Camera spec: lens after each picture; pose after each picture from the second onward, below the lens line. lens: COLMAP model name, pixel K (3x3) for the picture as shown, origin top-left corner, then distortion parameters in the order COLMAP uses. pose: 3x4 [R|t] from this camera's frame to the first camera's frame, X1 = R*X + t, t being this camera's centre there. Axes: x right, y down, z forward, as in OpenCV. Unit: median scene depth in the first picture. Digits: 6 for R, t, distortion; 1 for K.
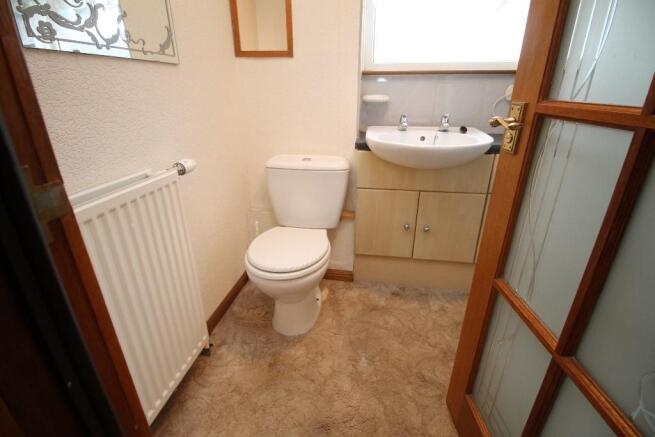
lens RADIAL K [[305.0, 0, 328.3], [0, 305.0, 211.9], [0, 0, 1]] dist [0.001324, -0.012902]
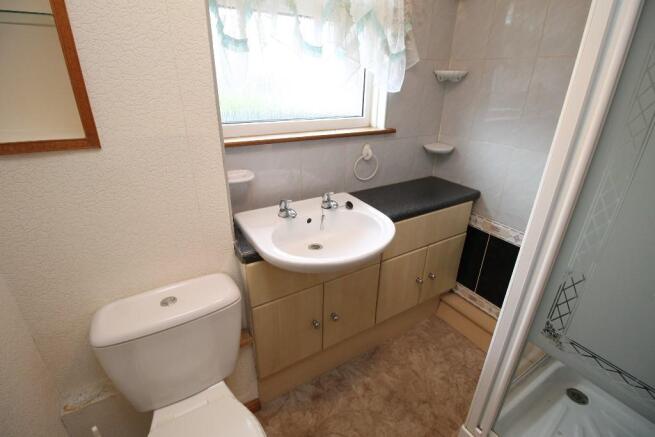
lens RADIAL K [[305.0, 0, 328.3], [0, 305.0, 211.9], [0, 0, 1]] dist [0.001324, -0.012902]
pose [[0.759106, -0.241573, 0.604483, -0.151706], [0.225885, 0.968646, 0.103440, -0.331233], [-0.610519, 0.058022, 0.789873, 0.290353]]
